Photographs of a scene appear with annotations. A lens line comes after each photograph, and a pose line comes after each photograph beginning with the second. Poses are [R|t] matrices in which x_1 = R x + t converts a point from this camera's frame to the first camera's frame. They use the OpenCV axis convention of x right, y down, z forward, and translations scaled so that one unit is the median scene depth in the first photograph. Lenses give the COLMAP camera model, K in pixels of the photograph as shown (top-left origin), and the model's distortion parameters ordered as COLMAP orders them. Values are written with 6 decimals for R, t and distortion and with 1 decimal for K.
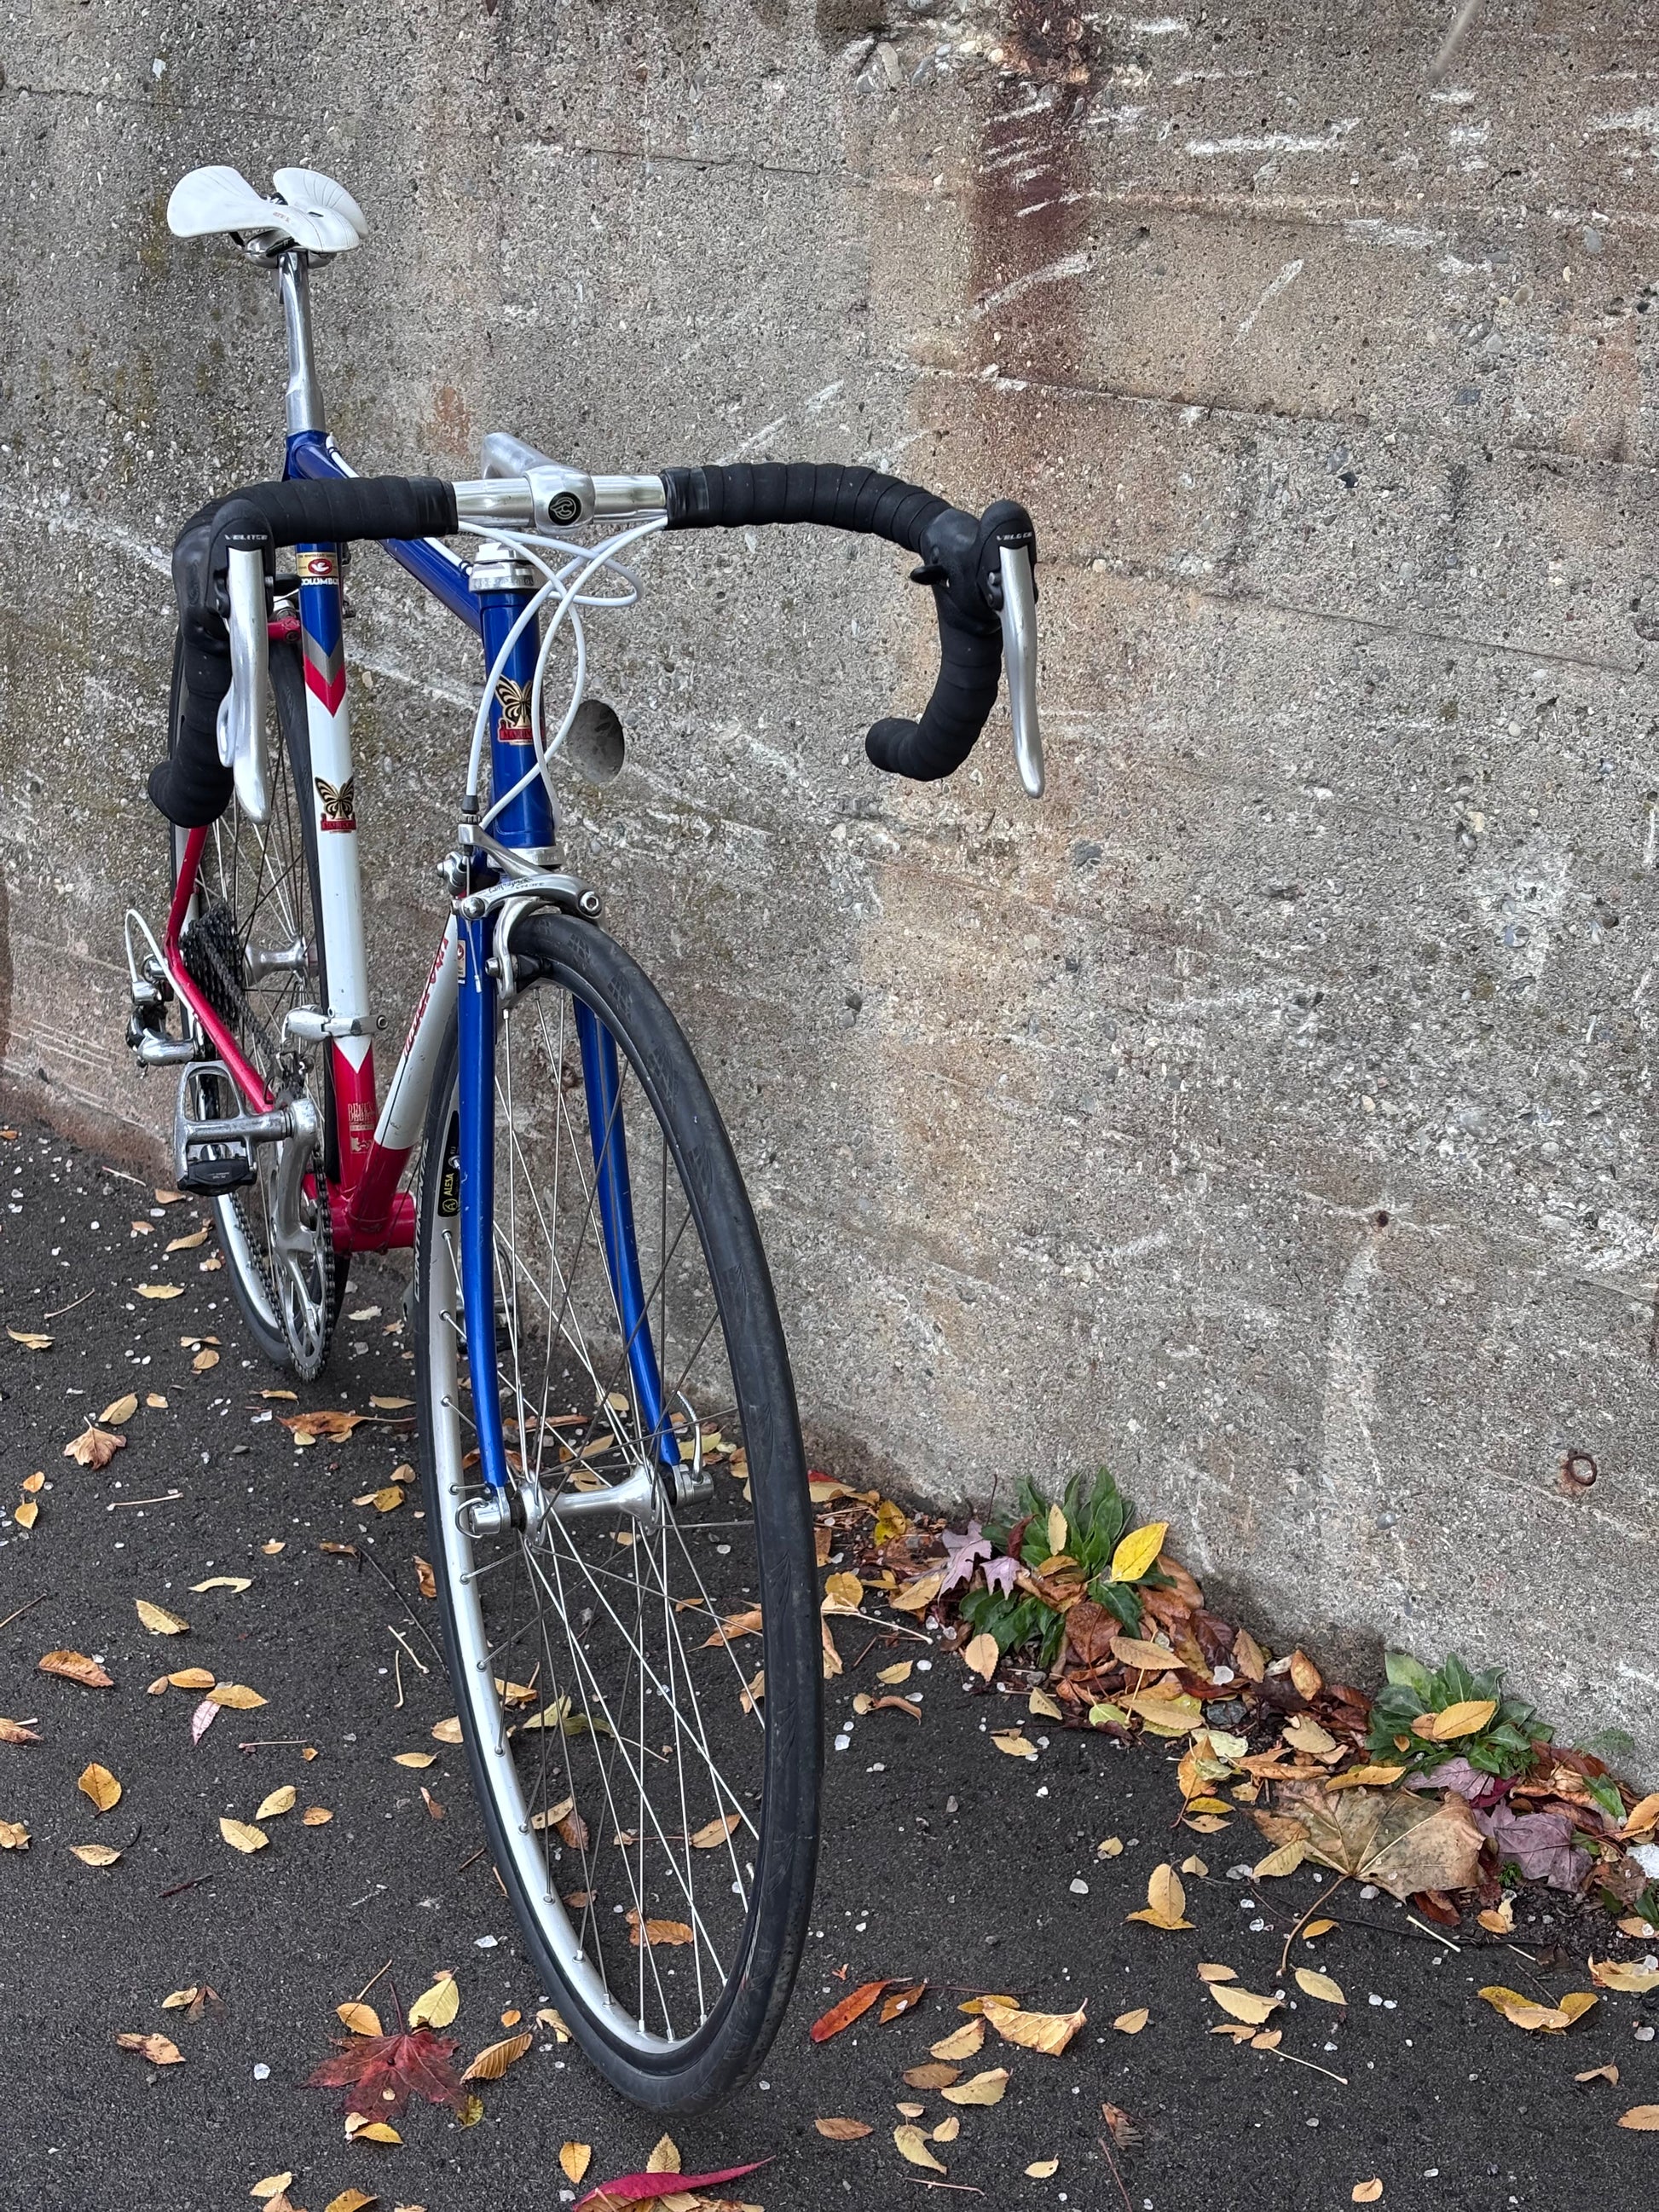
lens RADIAL K [[3296.5, 0, 829.4], [0, 3296.5, 1137.8], [0, 0, 1]] dist [0.267691, -0.993448]
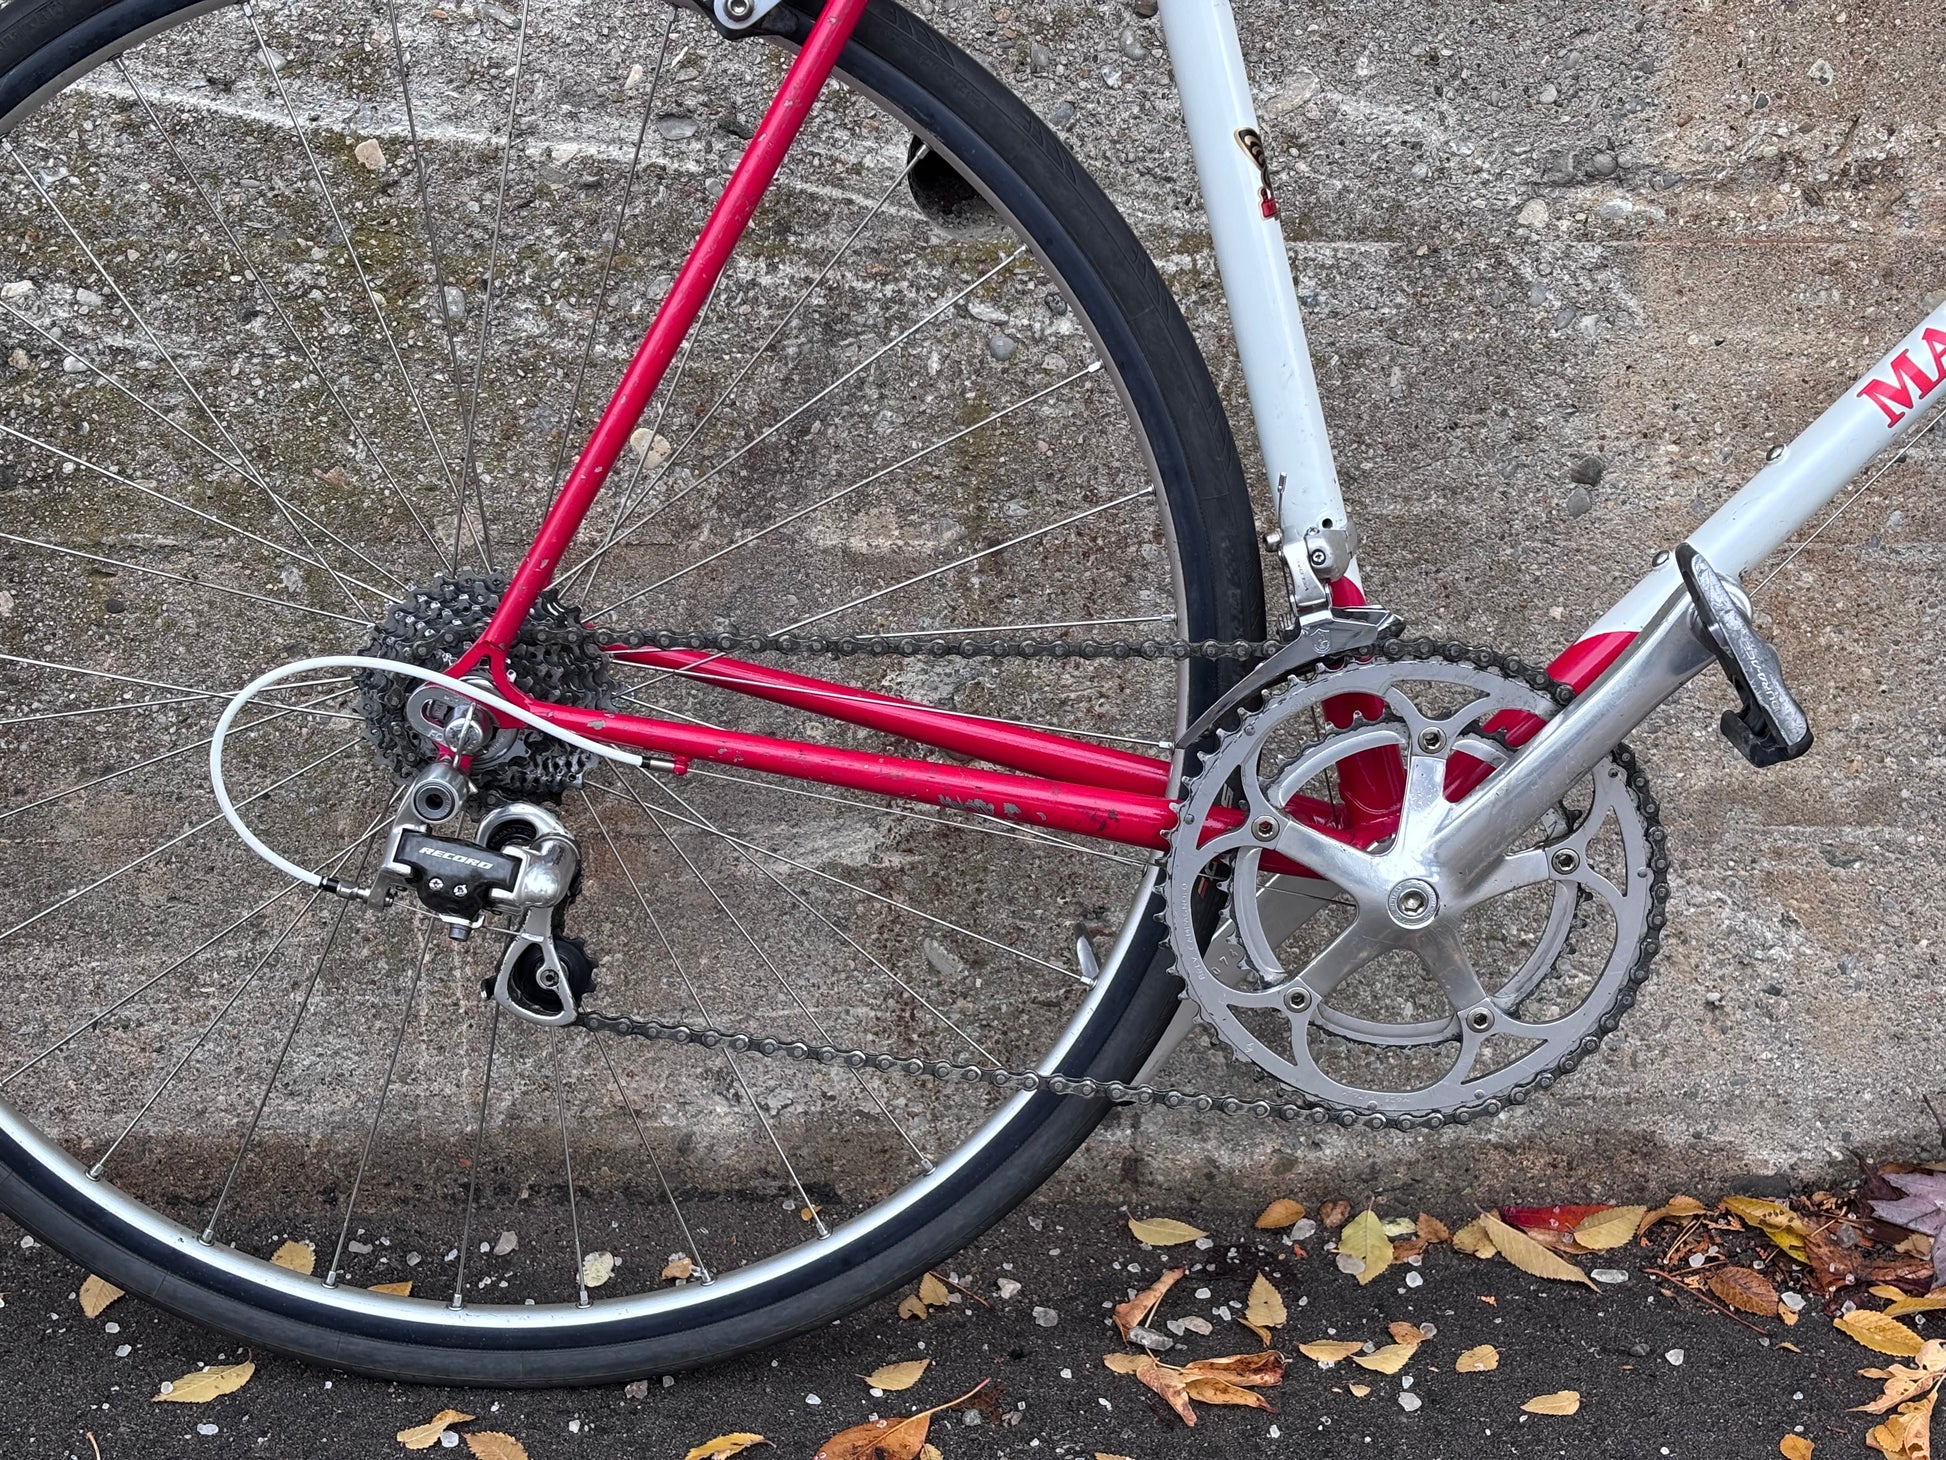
lens RADIAL K [[2799.0, 0, 972.0], [0, 2799.0, 695.8], [0, 0, 1]] dist [0.253815, -0.928819]
pose [[0.690571, -0.234276, 0.684271, -0.495828], [0.250729, 0.964963, 0.077340, -0.077106], [-0.678415, 0.118158, 0.725115, 0.734366]]
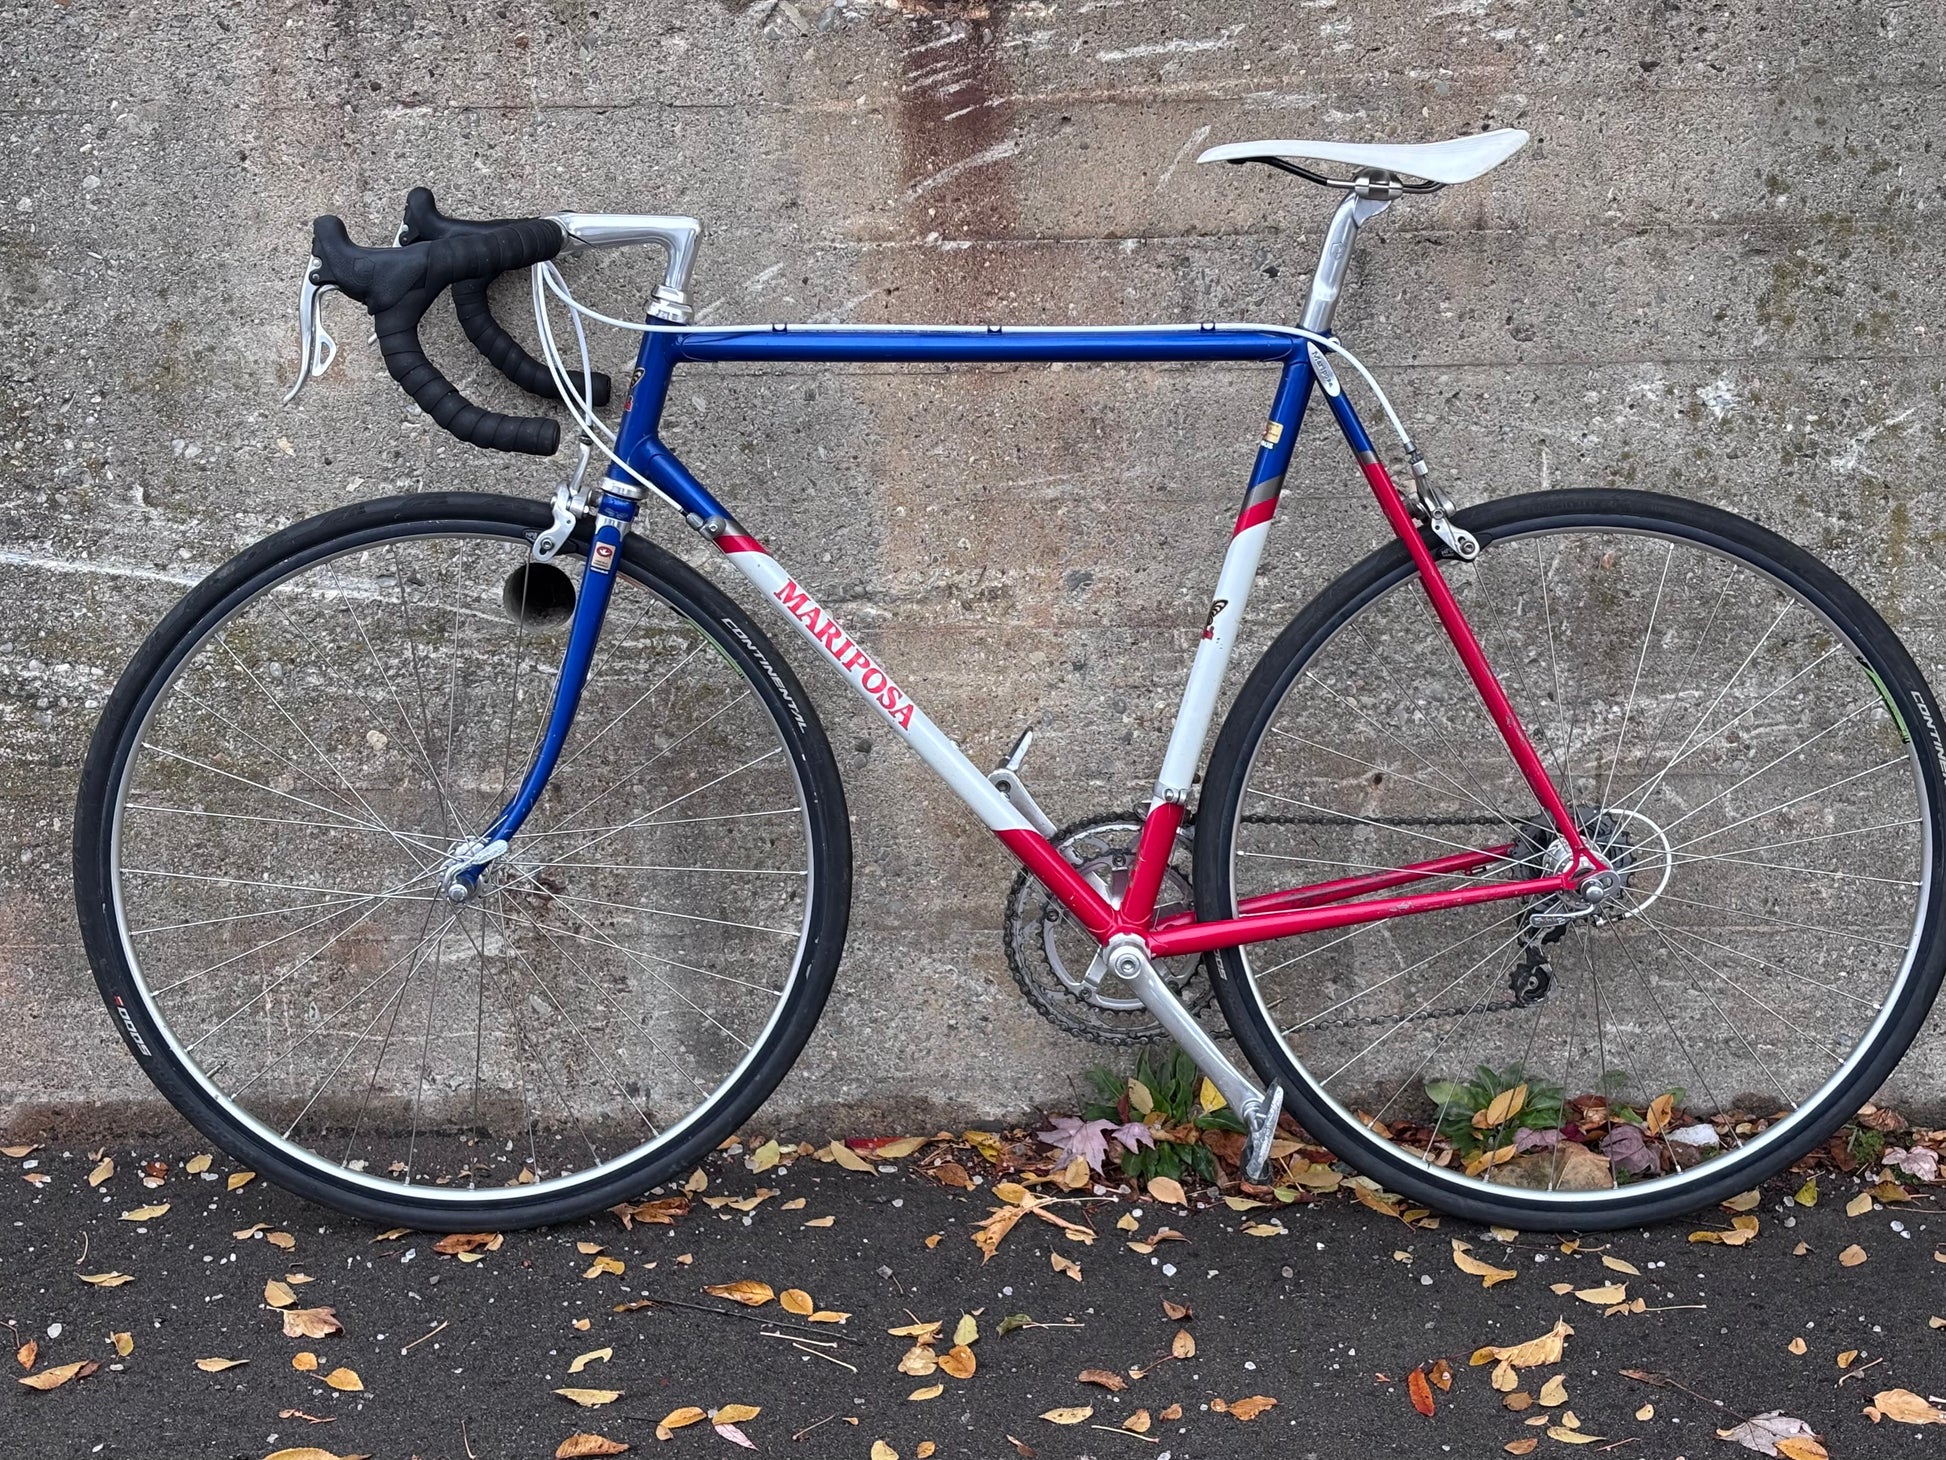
lens RADIAL K [[2899.9, 0, 973.0], [0, 2899.9, 730.0], [0, 0, 1]] dist [0.267691, -0.993448]
pose [[0.744447, -0.201033, 0.636698, -0.704493], [0.264204, 0.964457, -0.004395, -0.033695], [-0.613185, 0.171490, 0.771101, 0.137359]]
